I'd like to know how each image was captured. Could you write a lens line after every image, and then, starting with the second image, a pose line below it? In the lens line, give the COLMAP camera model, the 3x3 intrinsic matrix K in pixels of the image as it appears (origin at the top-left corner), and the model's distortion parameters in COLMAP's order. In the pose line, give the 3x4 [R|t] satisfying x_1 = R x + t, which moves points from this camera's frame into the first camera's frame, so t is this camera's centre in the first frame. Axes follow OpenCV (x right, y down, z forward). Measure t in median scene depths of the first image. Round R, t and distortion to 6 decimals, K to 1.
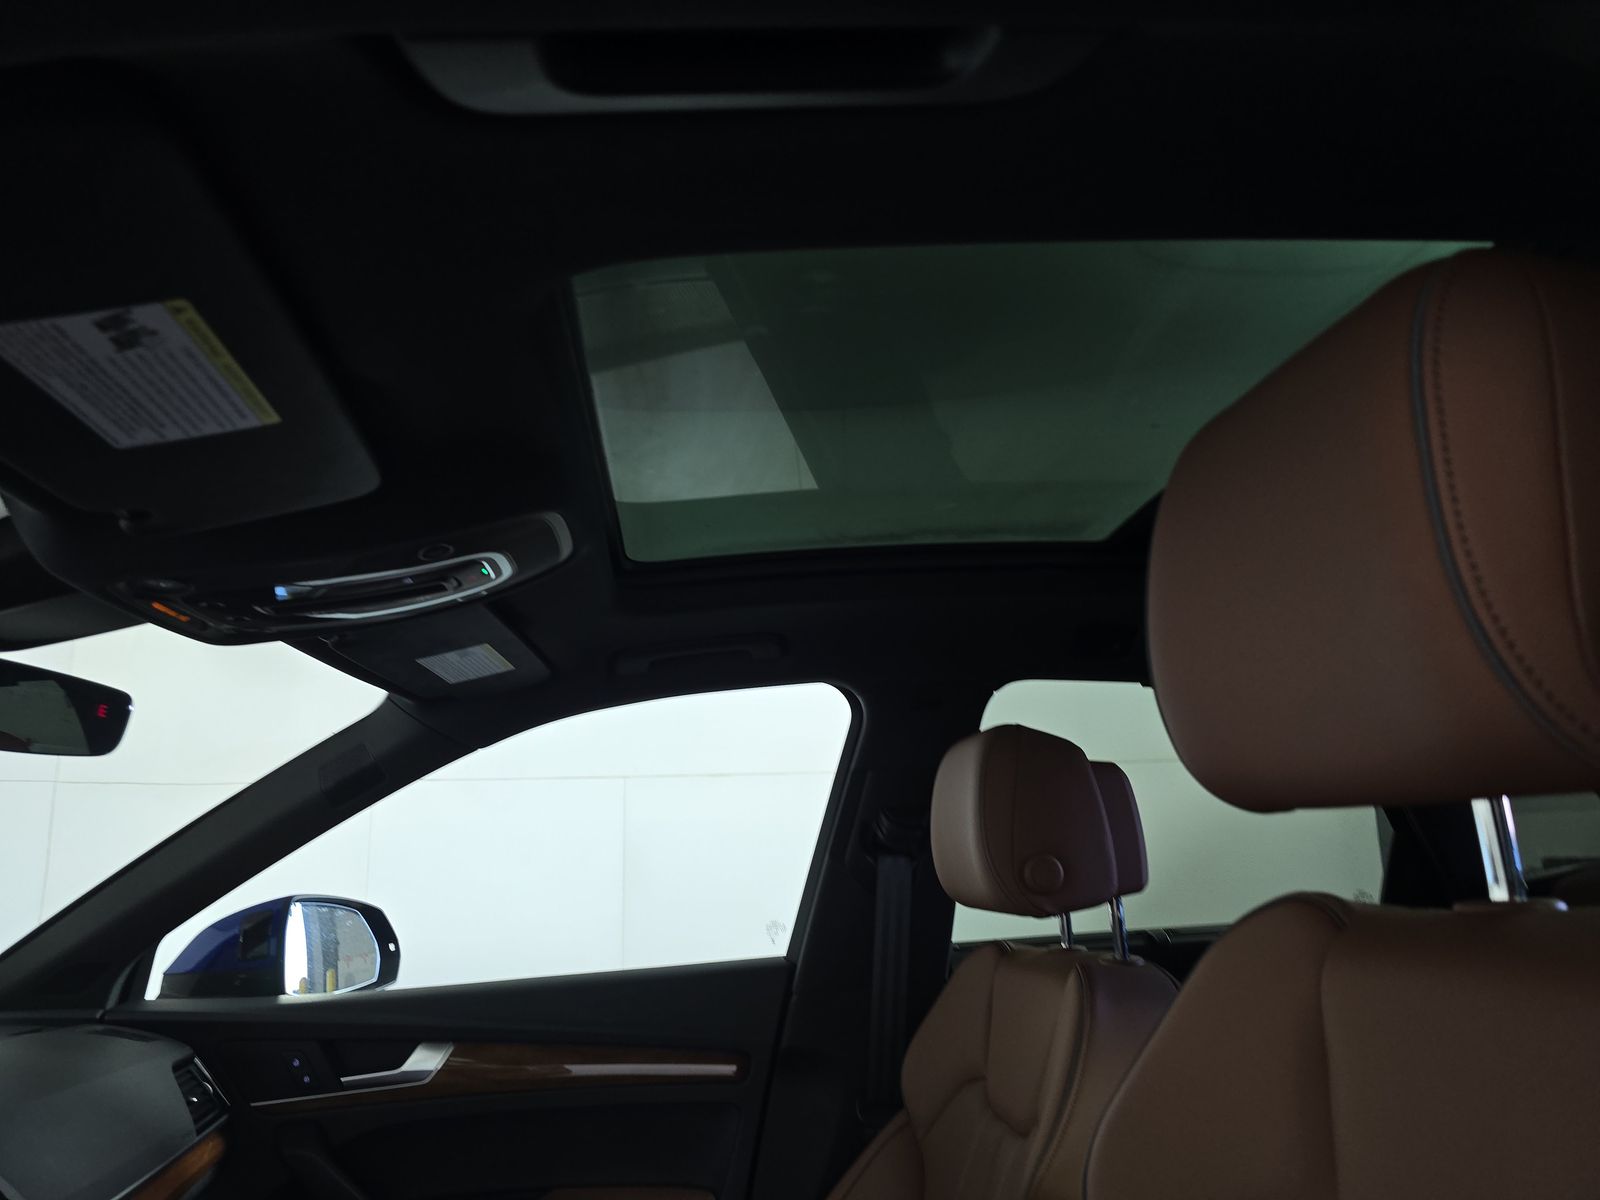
lens RADIAL K [[1060.9, 0, 800.0], [0, 1060.9, 600.0], [0, 0, 1]] dist [0.045915, -0.001094]
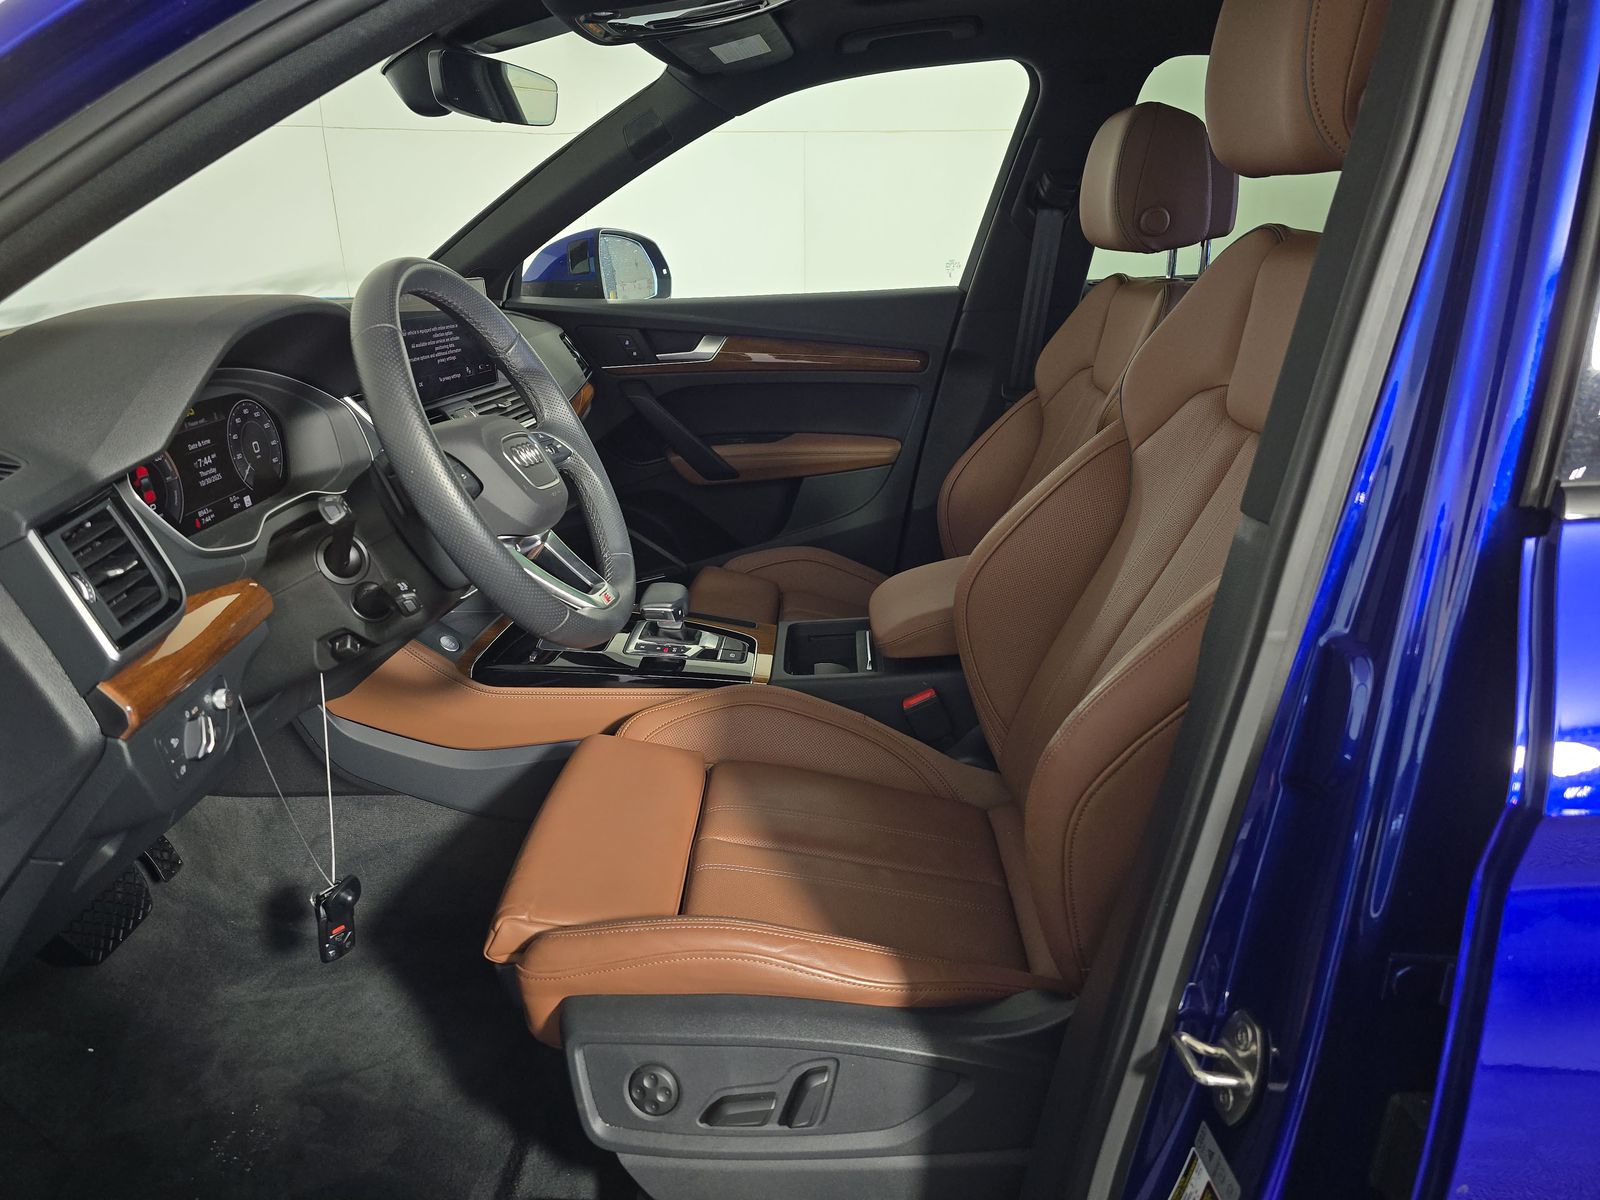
lens RADIAL K [[1060.9, 0, 800.0], [0, 1060.9, 600.0], [0, 0, 1]] dist [0.045915, -0.001094]
pose [[0.990938, 0.066087, -0.116942, -0.031168], [0.008979, 0.836061, 0.548563, -0.082387], [0.134023, -0.544641, 0.827891, -0.391537]]
